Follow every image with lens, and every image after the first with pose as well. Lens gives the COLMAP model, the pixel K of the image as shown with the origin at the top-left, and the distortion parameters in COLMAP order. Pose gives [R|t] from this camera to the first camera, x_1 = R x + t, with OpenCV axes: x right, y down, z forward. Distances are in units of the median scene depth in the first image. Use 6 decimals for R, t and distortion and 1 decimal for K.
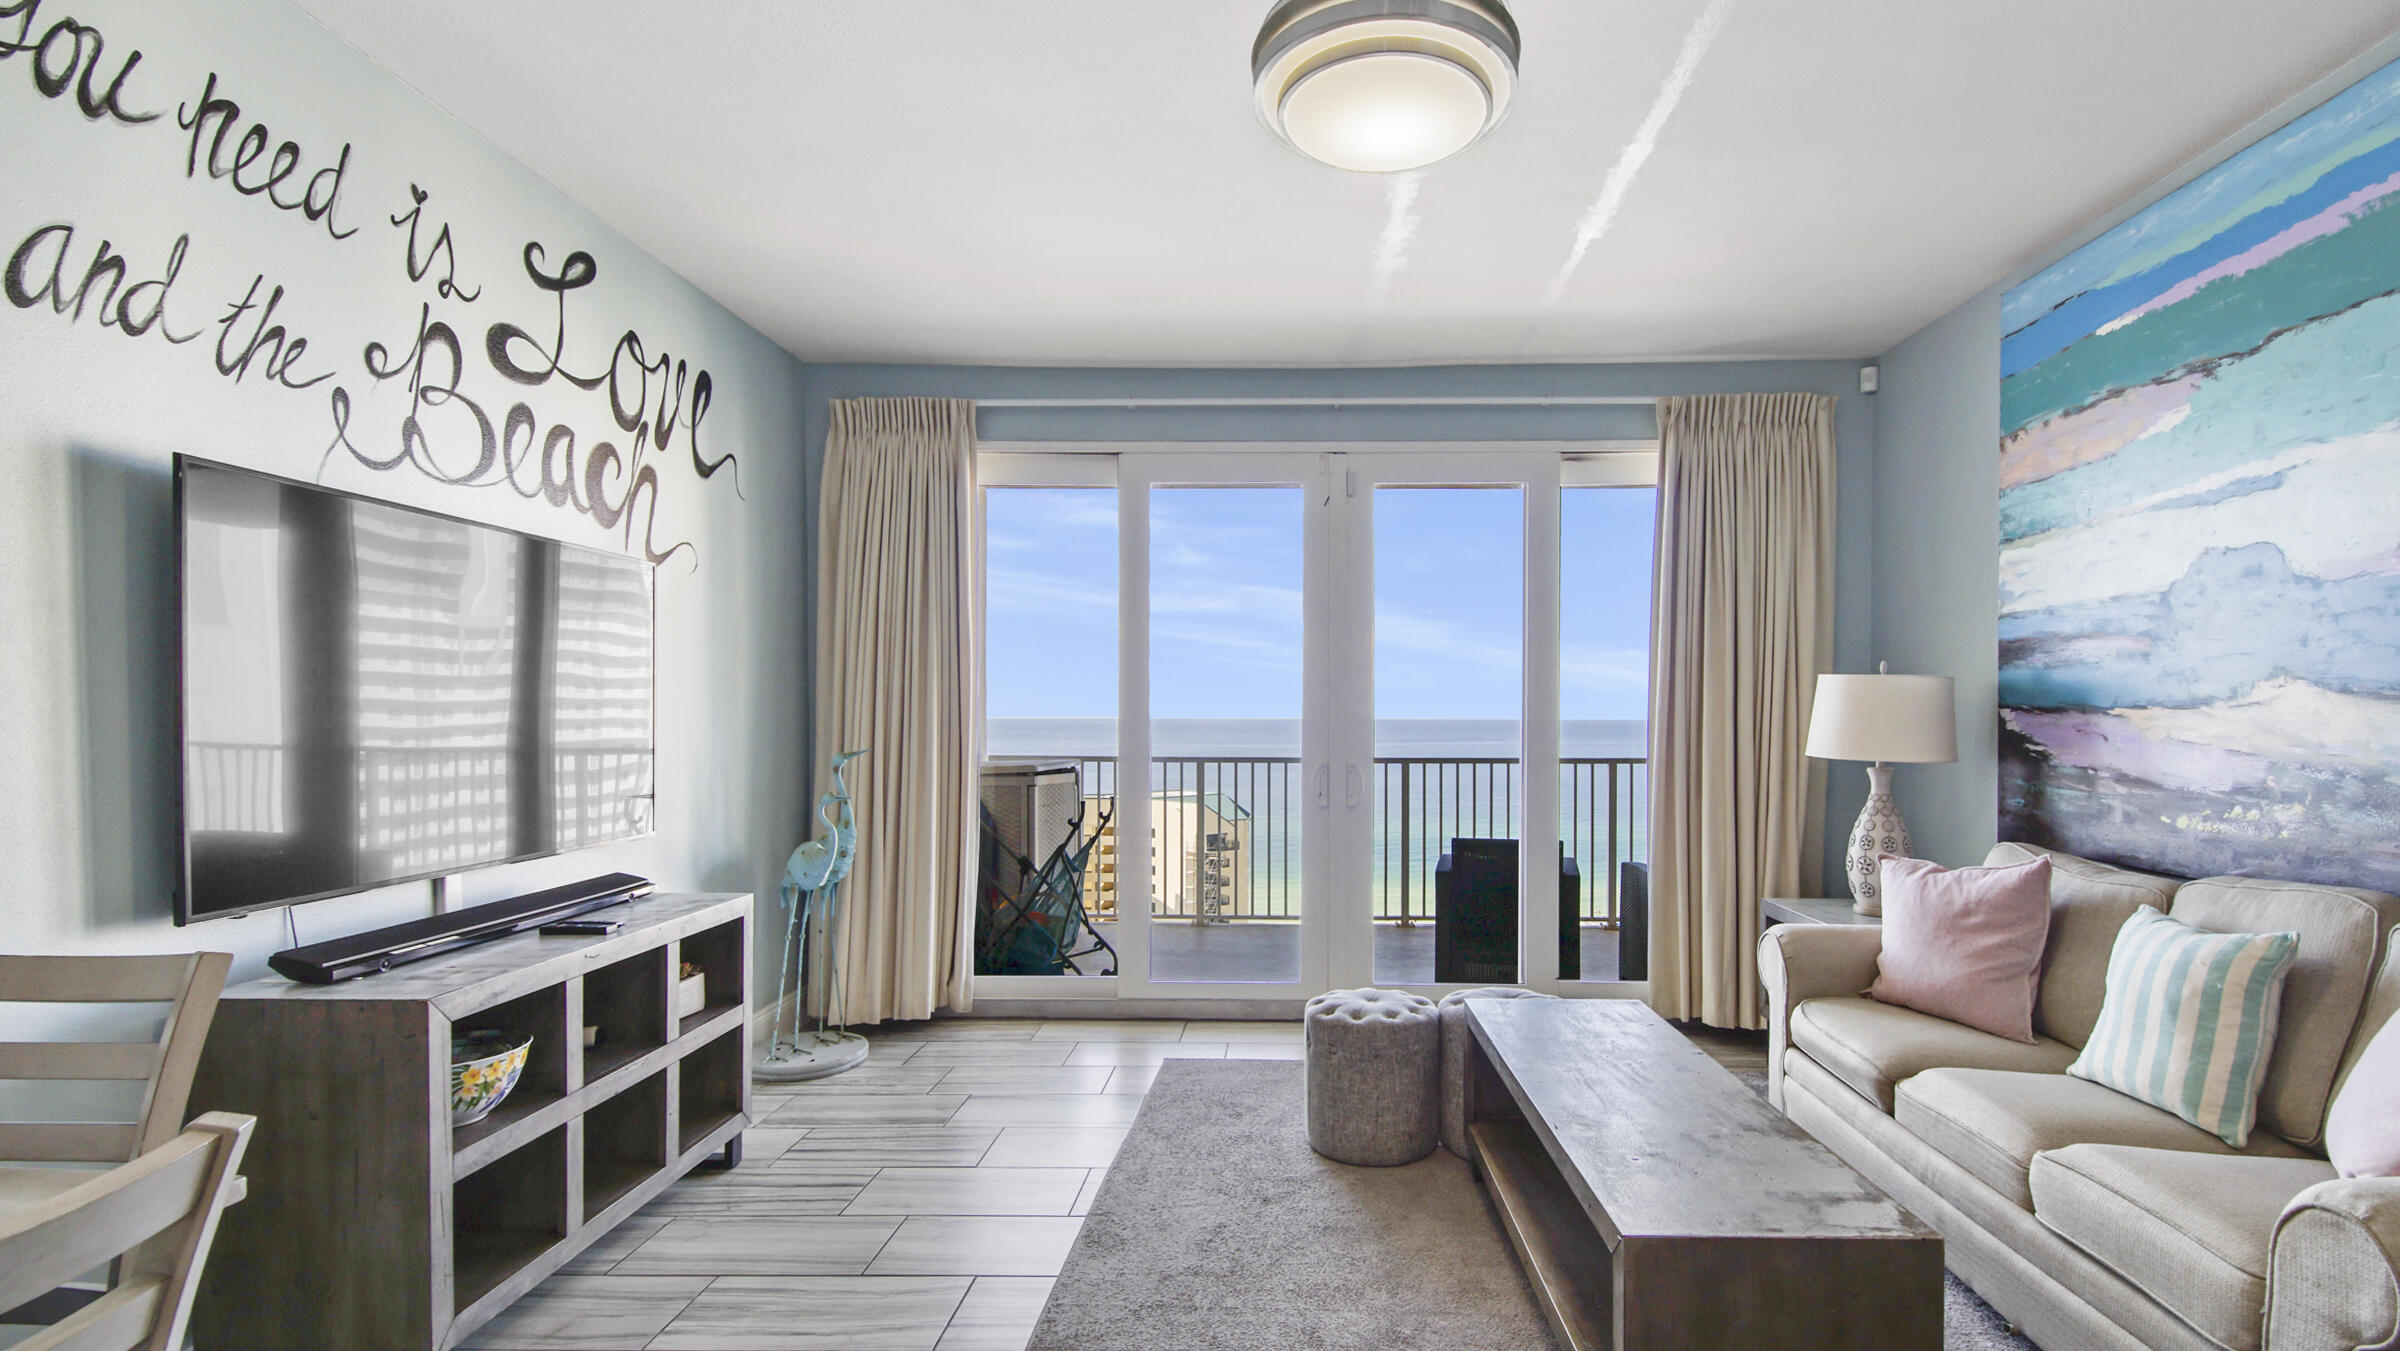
lens RADIAL K [[1162.7, 0, 1276.5], [0, 1162.7, 710.8], [0, 0, 1]] dist [0.019806, -0.005556]
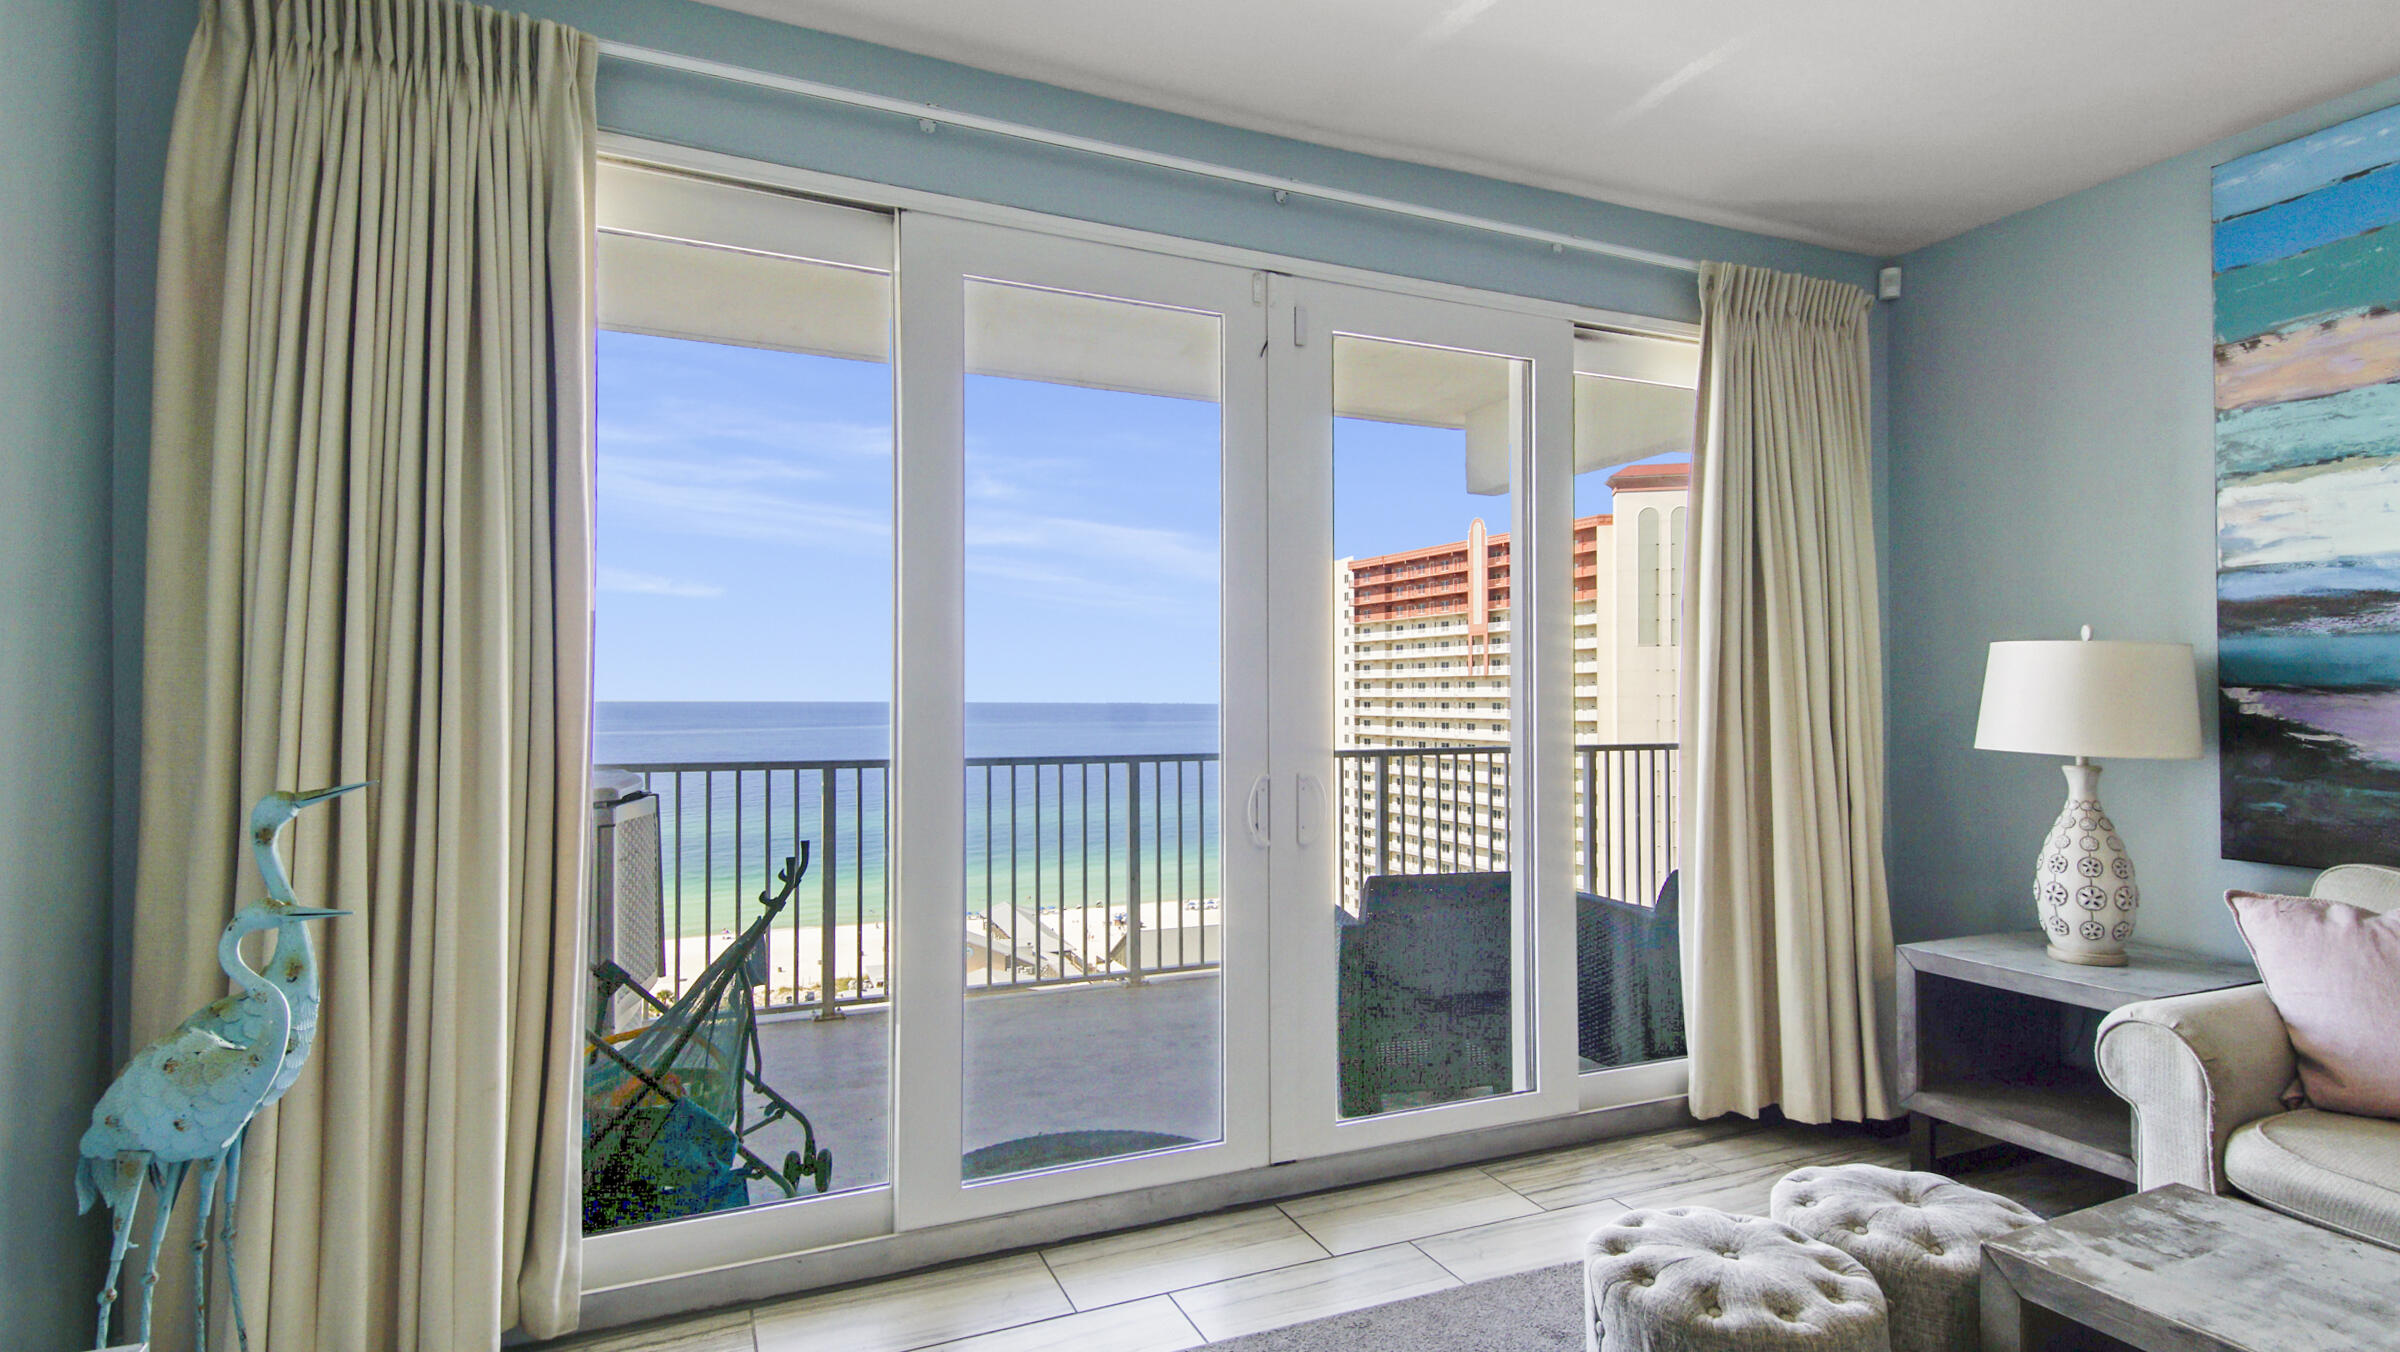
lens RADIAL K [[1140.0, 0, 1212.7], [0, 1140.0, 687.3], [0, 0, 1]] dist [0.004760, -0.003677]
pose [[0.885011, 0.002019, 0.465566, -0.333601], [0.000369, 0.999987, -0.005038, 0.001462], [-0.465570, 0.004630, 0.884999, 0.621052]]
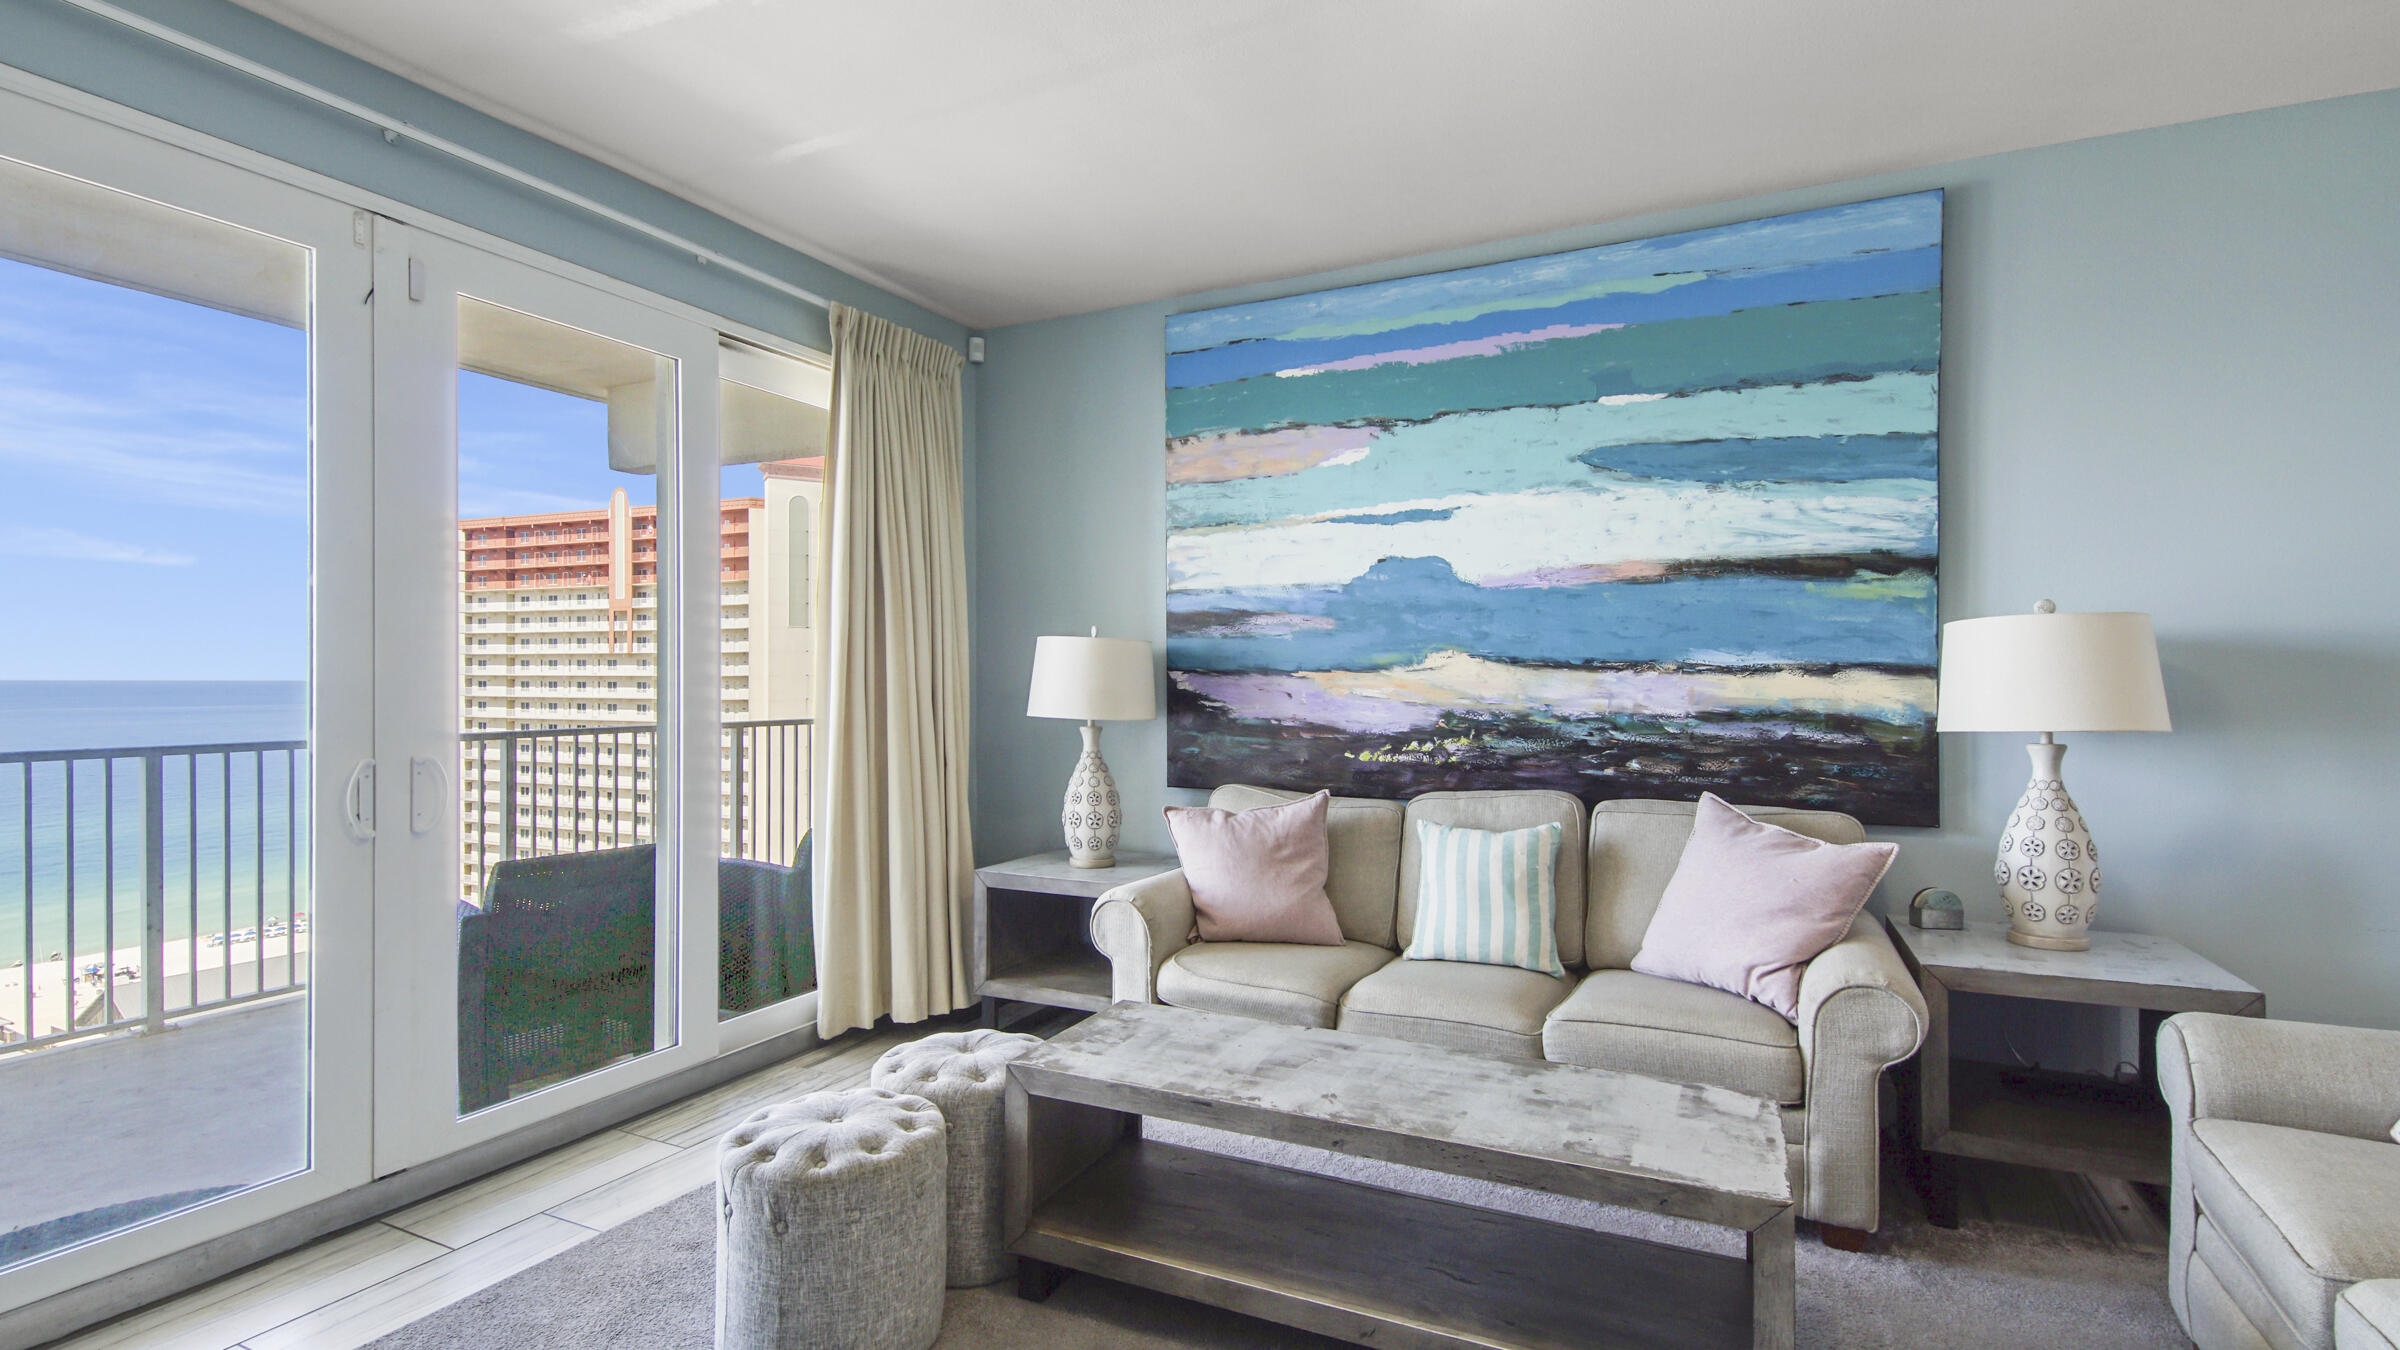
lens RADIAL K [[1114.3, 0, 1159.8], [0, 1114.3, 675.9], [0, 0, 1]] dist [0.031550, -0.014248]
pose [[0.398052, 0.000046, 0.917363, -0.393914], [-0.004256, 0.999989, 0.001797, 0.000926], [-0.917353, -0.004620, 0.398048, 0.552970]]
